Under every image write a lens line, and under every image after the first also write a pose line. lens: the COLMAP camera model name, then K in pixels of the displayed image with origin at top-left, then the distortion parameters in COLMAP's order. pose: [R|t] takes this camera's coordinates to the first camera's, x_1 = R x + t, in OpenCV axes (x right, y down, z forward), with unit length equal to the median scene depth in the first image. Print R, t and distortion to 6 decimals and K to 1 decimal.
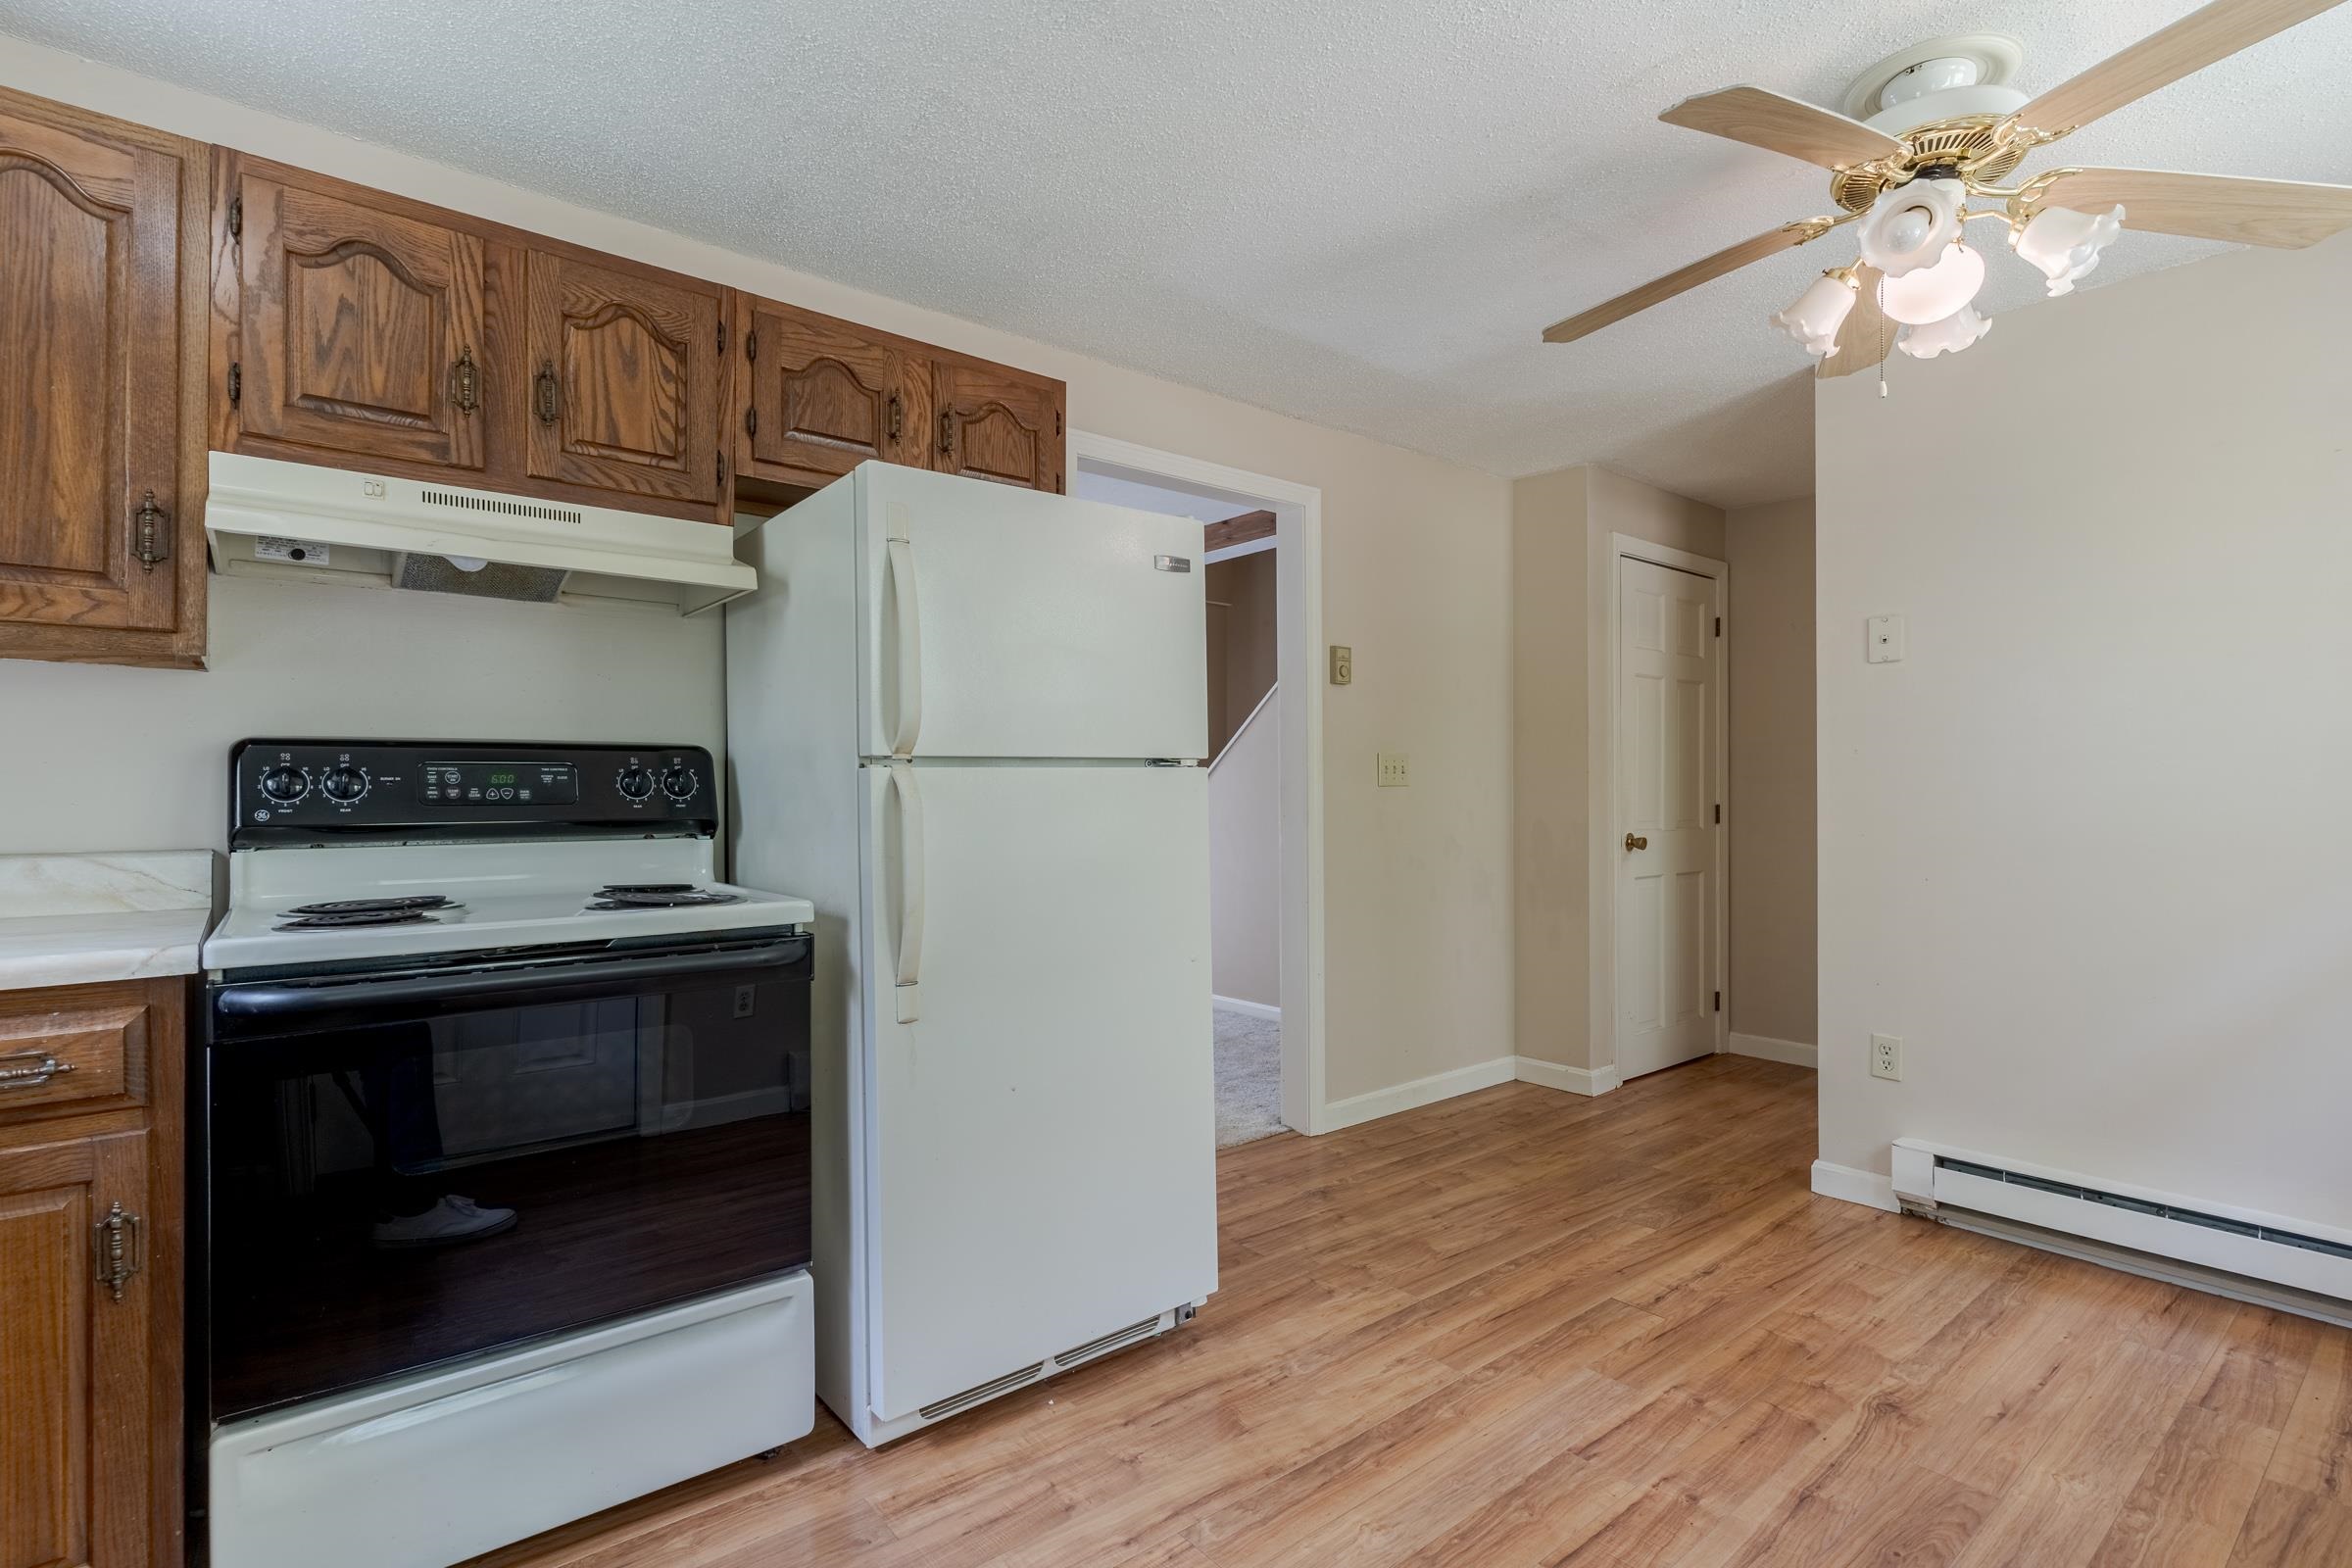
lens RADIAL K [[1125.7, 0, 1183.6], [0, 1125.7, 772.6], [0, 0, 1]] dist [0.003646, 0.000544]
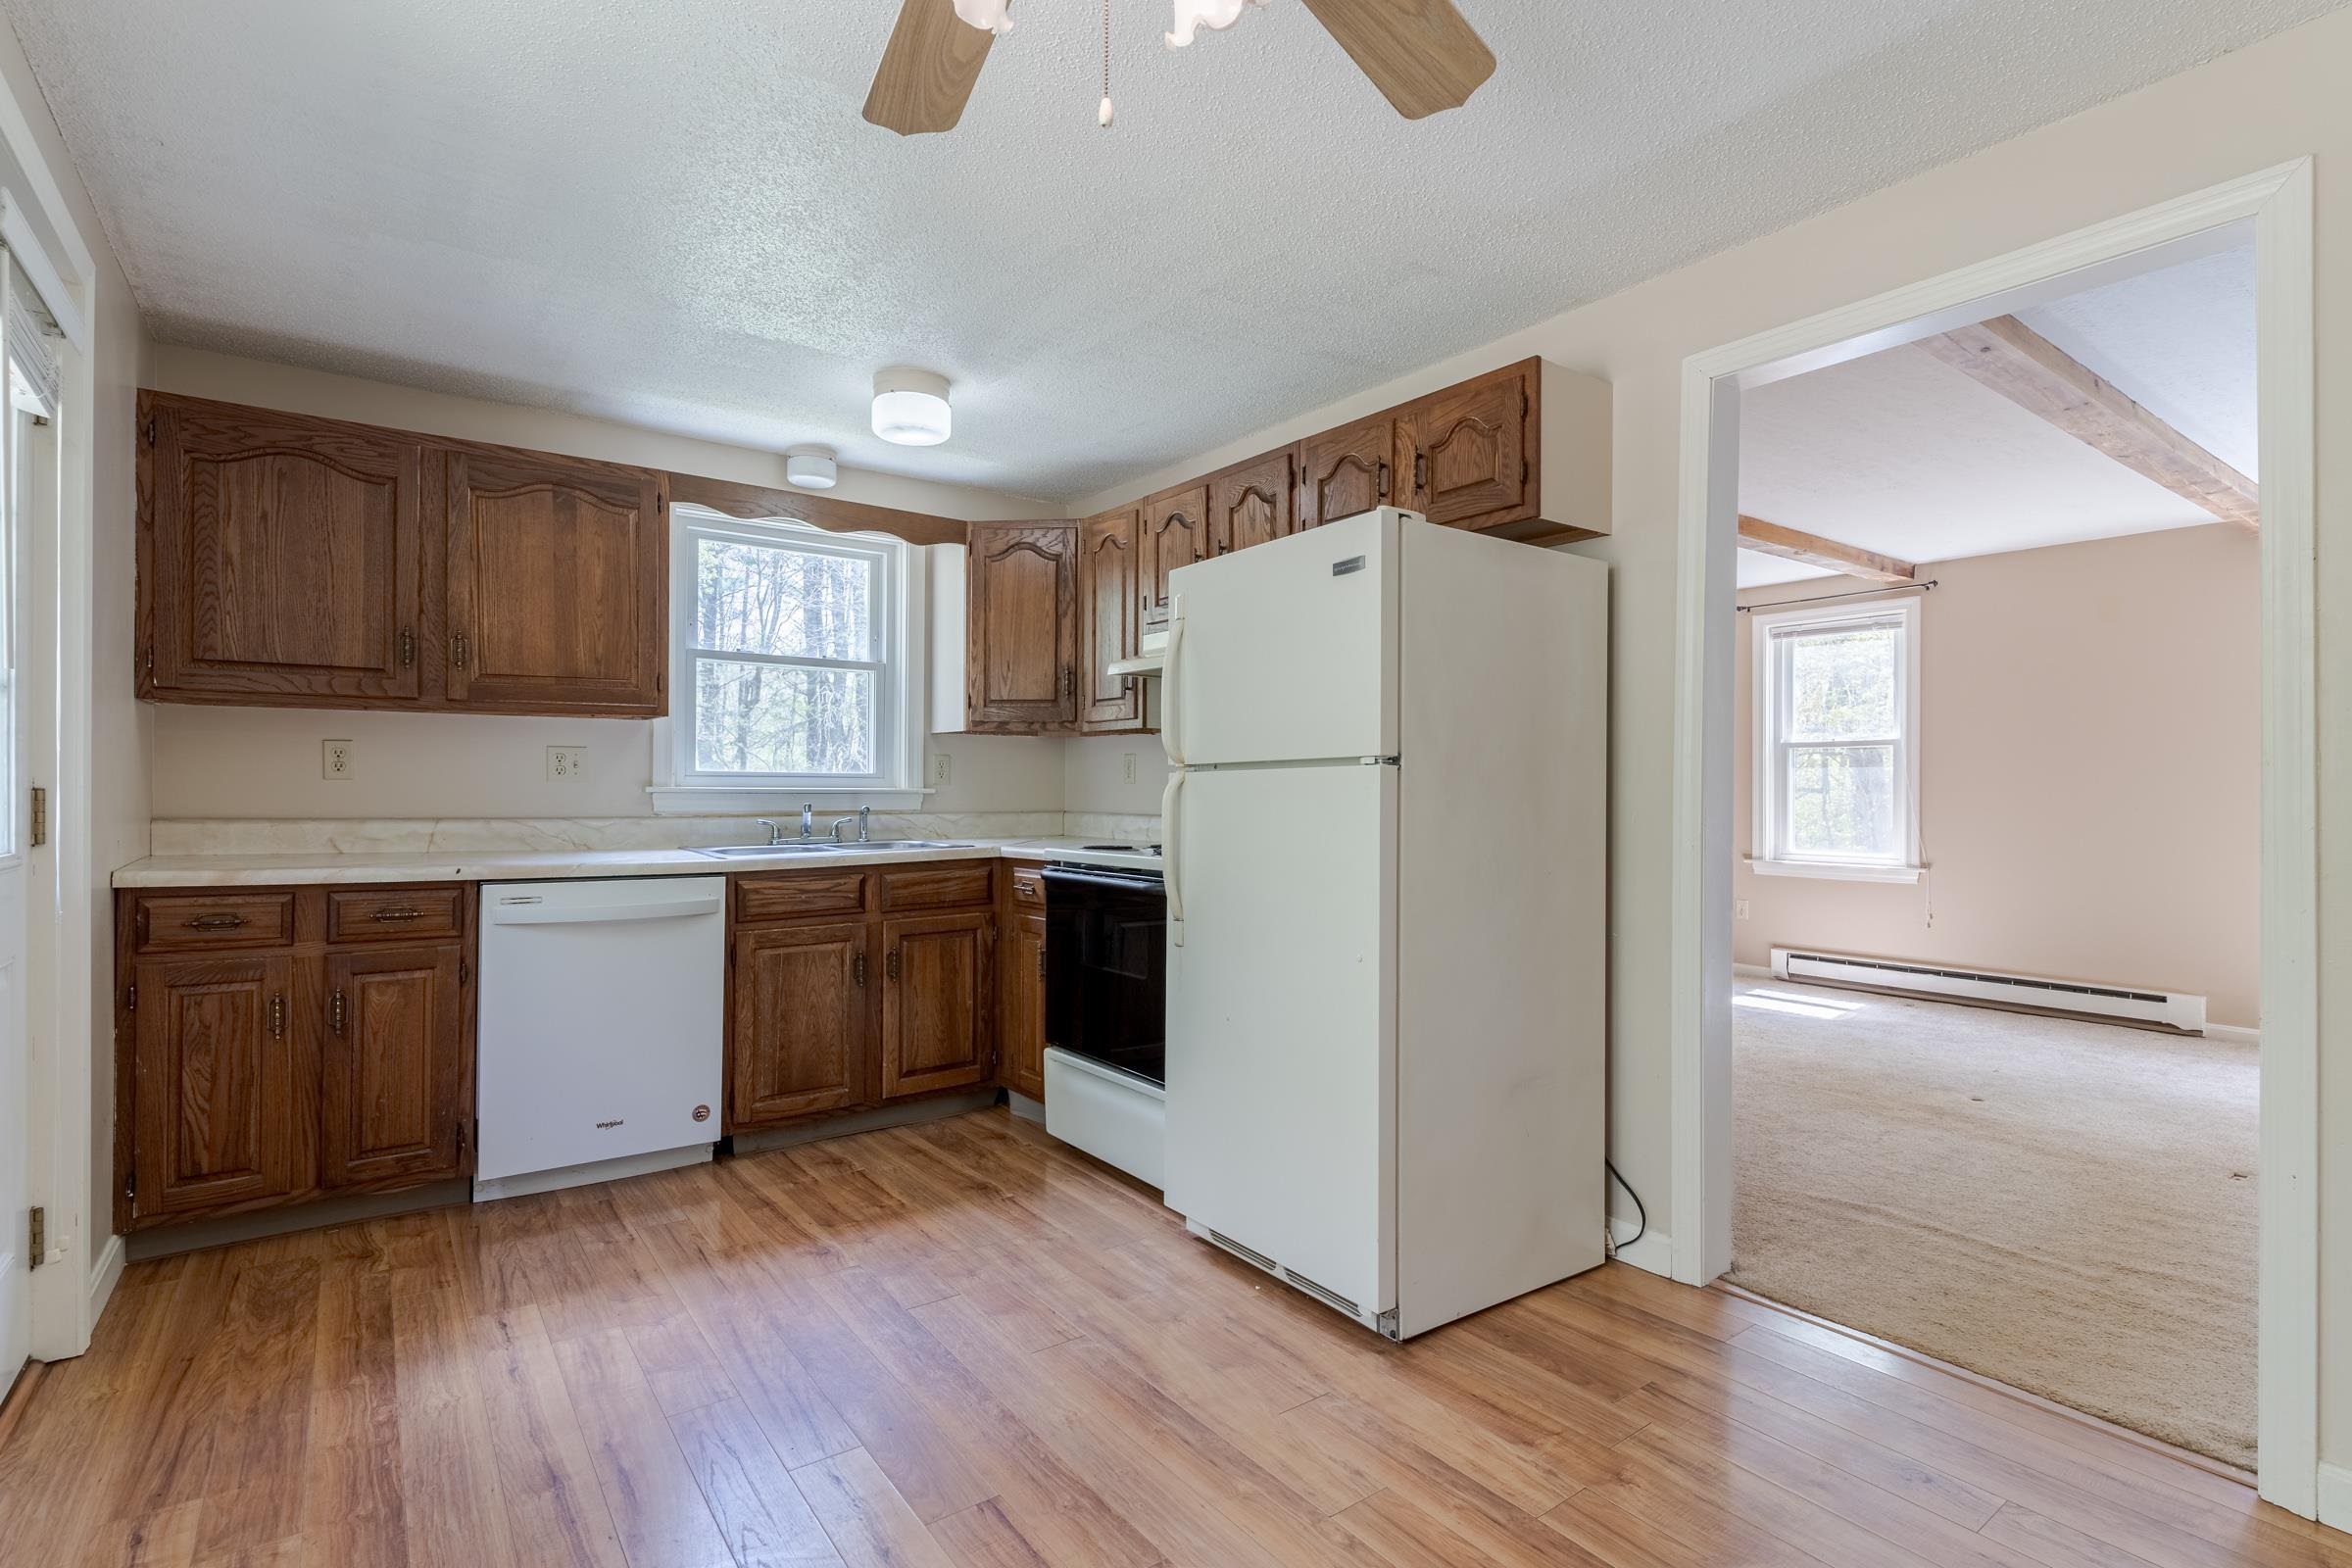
lens RADIAL K [[1118.6, 0, 1176.0], [0, 1118.6, 784.0], [0, 0, 1]] dist [0.000388, -0.000155]
pose [[-0.056623, -0.007206, -0.998370, 1.083012], [0.008139, 0.999937, -0.007679, 0.019743], [0.998362, -0.008561, -0.056561, 0.966007]]
